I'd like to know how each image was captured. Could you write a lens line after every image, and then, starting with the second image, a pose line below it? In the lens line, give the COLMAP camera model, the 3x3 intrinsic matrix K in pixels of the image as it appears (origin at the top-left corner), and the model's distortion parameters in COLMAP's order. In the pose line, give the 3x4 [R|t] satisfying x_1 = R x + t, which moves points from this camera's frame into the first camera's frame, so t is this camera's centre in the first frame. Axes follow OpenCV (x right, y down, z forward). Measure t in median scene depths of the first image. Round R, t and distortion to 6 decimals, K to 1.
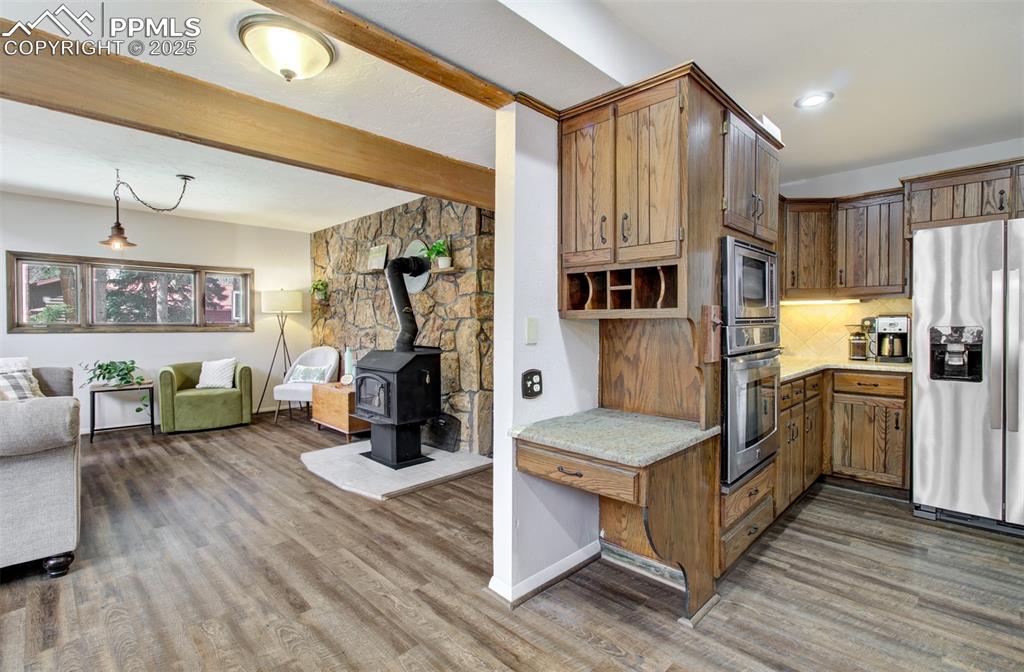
lens RADIAL K [[473.4, 0, 490.9], [0, 473.4, 328.0], [0, 0, 1]] dist [-0.004409, 0.001811]
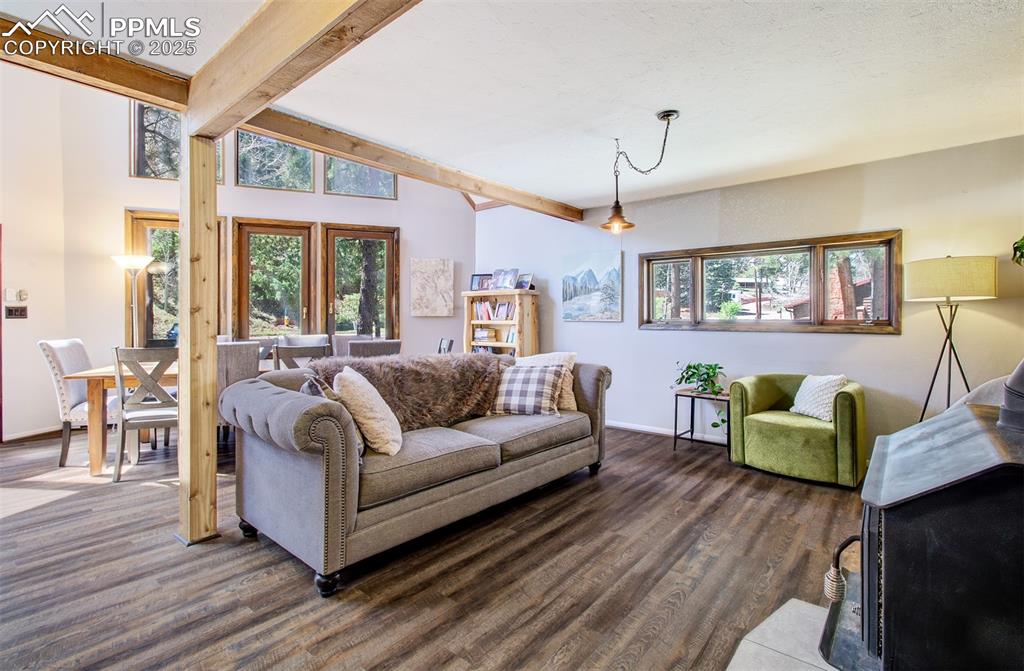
lens RADIAL K [[467.6, 0, 526.4], [0, 467.6, 320.0], [0, 0, 1]] dist [-0.008285, 0.004967]
pose [[0.138352, 0.002503, -0.990380, 0.026381], [-0.010676, 0.999942, 0.001036, -0.010873], [0.990326, 0.010430, 0.138371, 0.861737]]
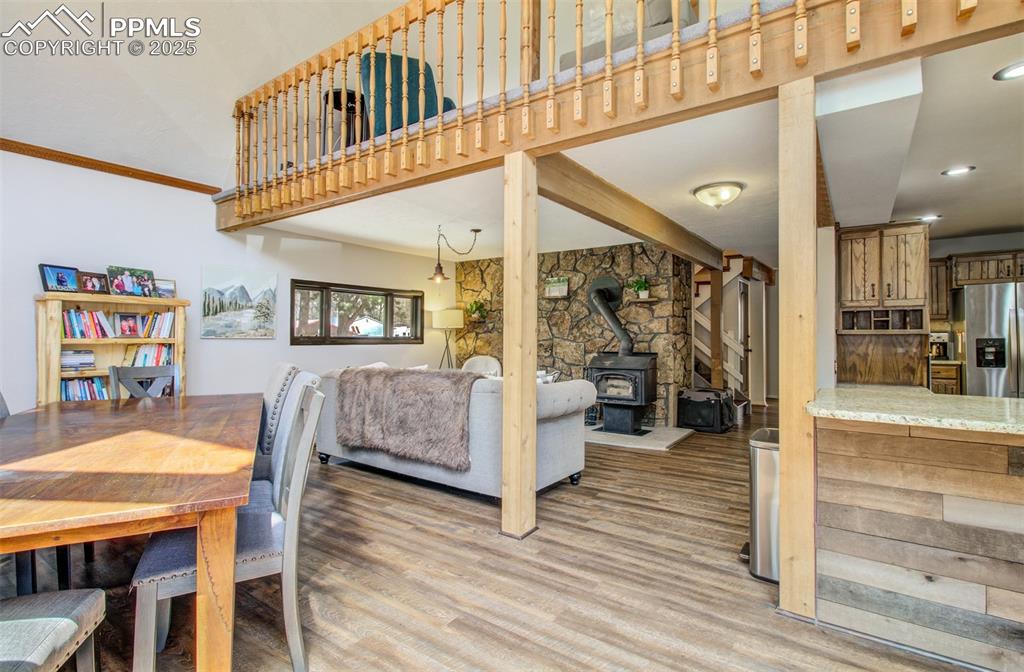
lens RADIAL K [[473.4, 0, 480.5], [0, 473.4, 330.4], [0, 0, 1]] dist [-0.004409, 0.001811]
pose [[0.990237, 0.001405, 0.139387, -1.026352], [0.001846, 0.999729, -0.023192, 0.004602], [-0.139382, 0.023223, 0.989966, -0.455362]]
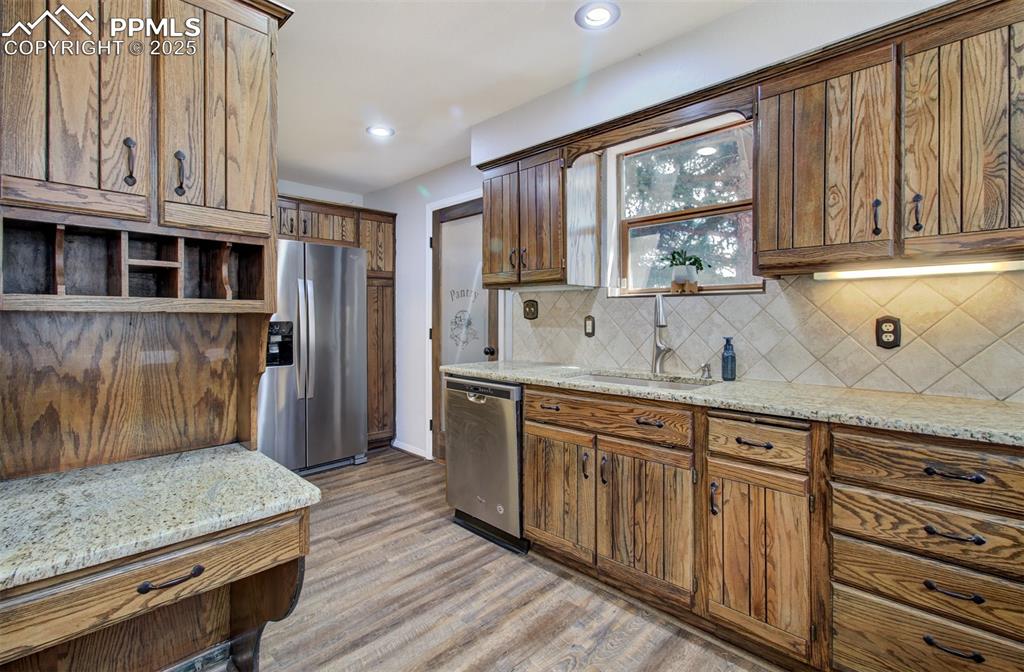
lens RADIAL K [[473.4, 0, 538.7], [0, 473.4, 323.2], [0, 0, 1]] dist [-0.004409, 0.001811]
pose [[-0.058381, -0.008705, 0.998256, -0.230170], [0.008271, 0.999923, 0.009203, -0.004269], [-0.998260, 0.008794, -0.058305, 0.319052]]
